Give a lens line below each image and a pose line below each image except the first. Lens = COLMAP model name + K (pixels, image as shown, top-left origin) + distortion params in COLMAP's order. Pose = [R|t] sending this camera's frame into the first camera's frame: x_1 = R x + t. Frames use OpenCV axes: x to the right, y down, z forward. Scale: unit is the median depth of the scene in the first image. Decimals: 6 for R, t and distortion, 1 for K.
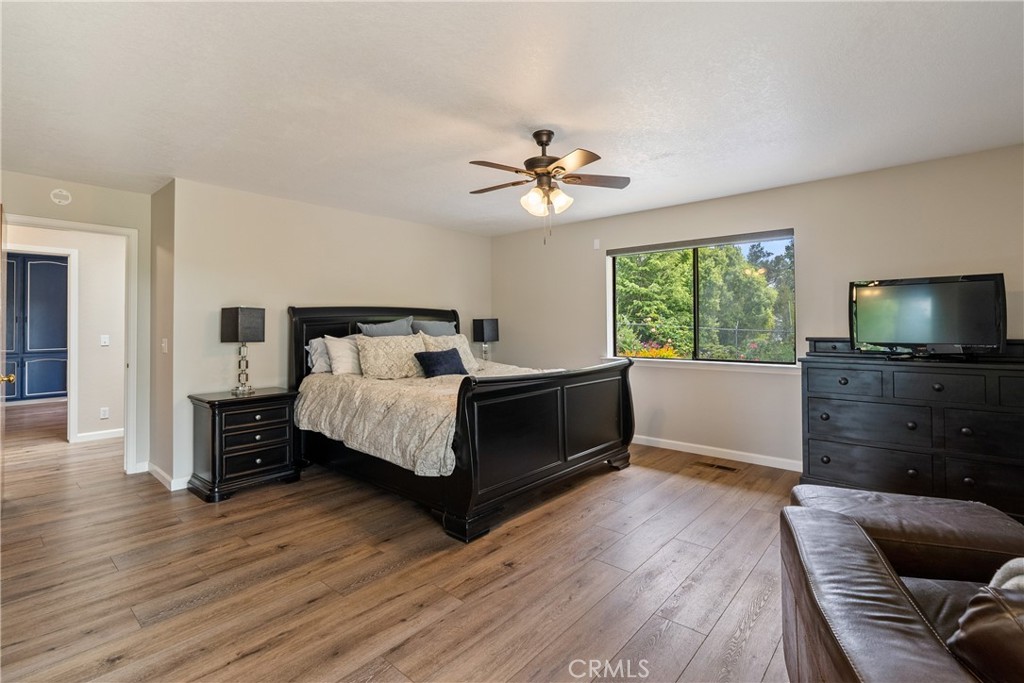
lens RADIAL K [[466.3, 0, 511.5], [0, 466.3, 322.3], [0, 0, 1]] dist [-0.006015, 0.002041]
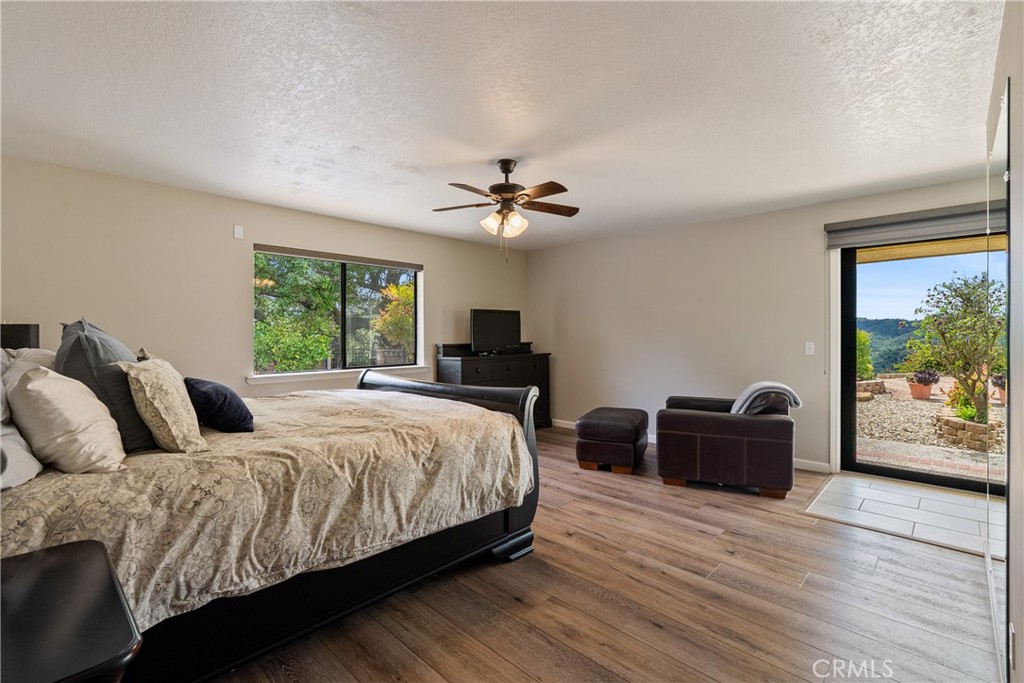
lens RADIAL K [[466.3, 0, 510.4], [0, 466.3, 339.6], [0, 0, 1]] dist [-0.006015, 0.002041]
pose [[0.055847, -0.010314, 0.998386, -1.181216], [0.002093, 0.999946, 0.010213, 0.007691], [-0.998437, 0.001520, 0.055866, 1.065080]]
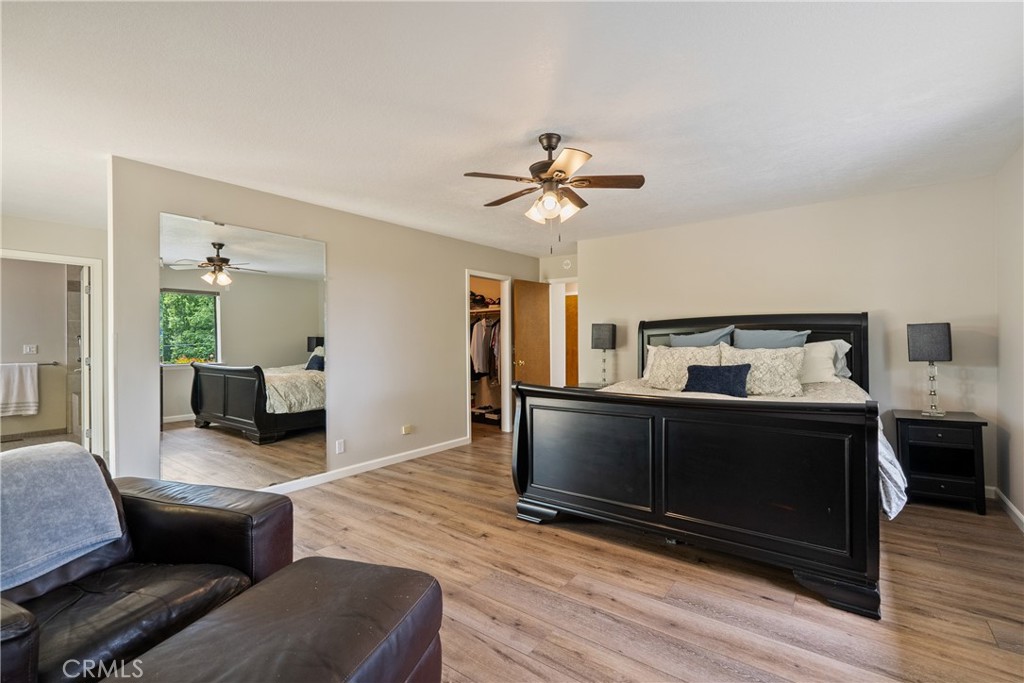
lens RADIAL K [[466.3, 0, 518.8], [0, 466.3, 338.9], [0, 0, 1]] dist [-0.006015, 0.002041]
pose [[0.085784, 0.001136, -0.996313, 1.178619], [0.010310, 0.999945, 0.002028, 0.011300], [0.996260, -0.010446, 0.085768, 0.972537]]
